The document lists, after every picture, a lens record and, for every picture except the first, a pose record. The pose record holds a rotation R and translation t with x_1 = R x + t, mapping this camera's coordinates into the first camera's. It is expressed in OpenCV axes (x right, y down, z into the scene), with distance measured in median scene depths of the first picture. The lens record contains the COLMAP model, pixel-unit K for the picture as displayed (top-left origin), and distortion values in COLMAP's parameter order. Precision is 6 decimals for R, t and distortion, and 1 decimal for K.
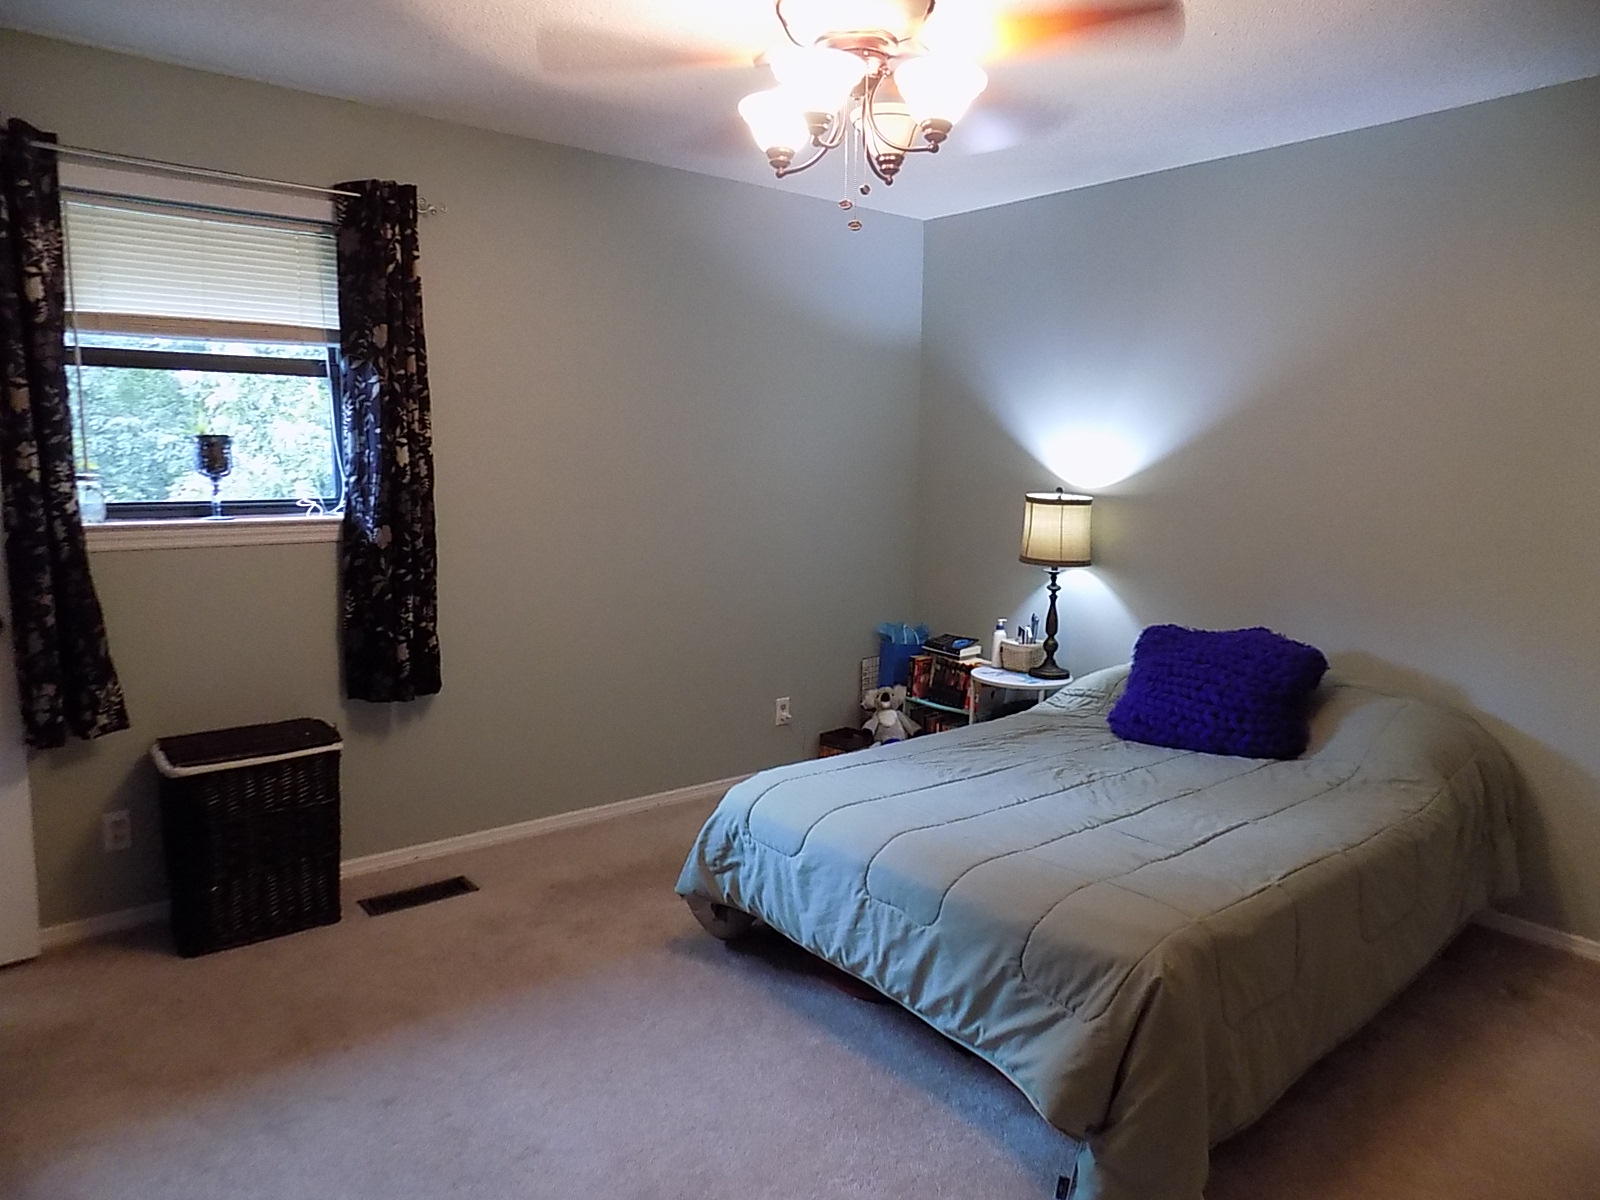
lens RADIAL K [[994.2, 0, 798.5], [0, 994.2, 585.2], [0, 0, 1]] dist [0.002480, 0.000781]
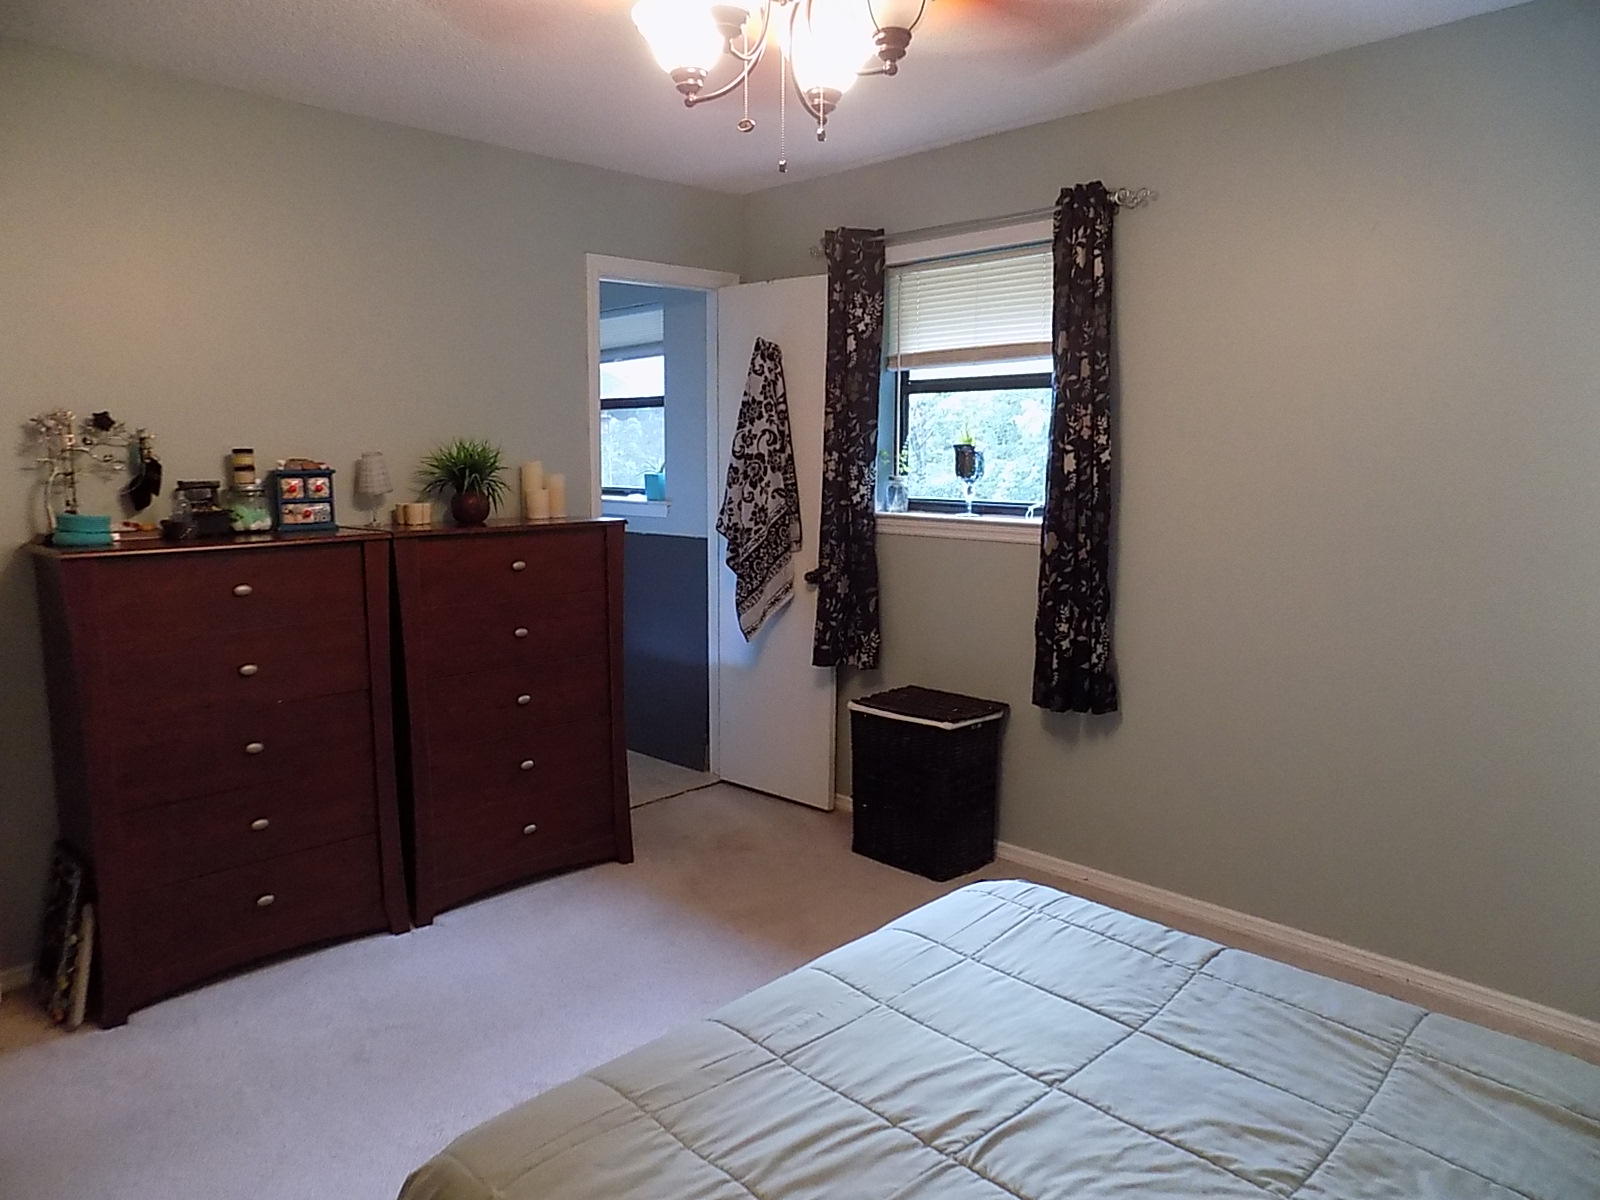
lens RADIAL K [[1080.8, 0, 805.3], [0, 1080.8, 590.6], [0, 0, 1]] dist [-0.075019, 0.078170]
pose [[0.147142, 0.123169, -0.981417, 0.648371], [-0.122340, 0.986864, 0.105511, -0.090014], [0.981520, 0.104542, 0.160278, 0.616253]]
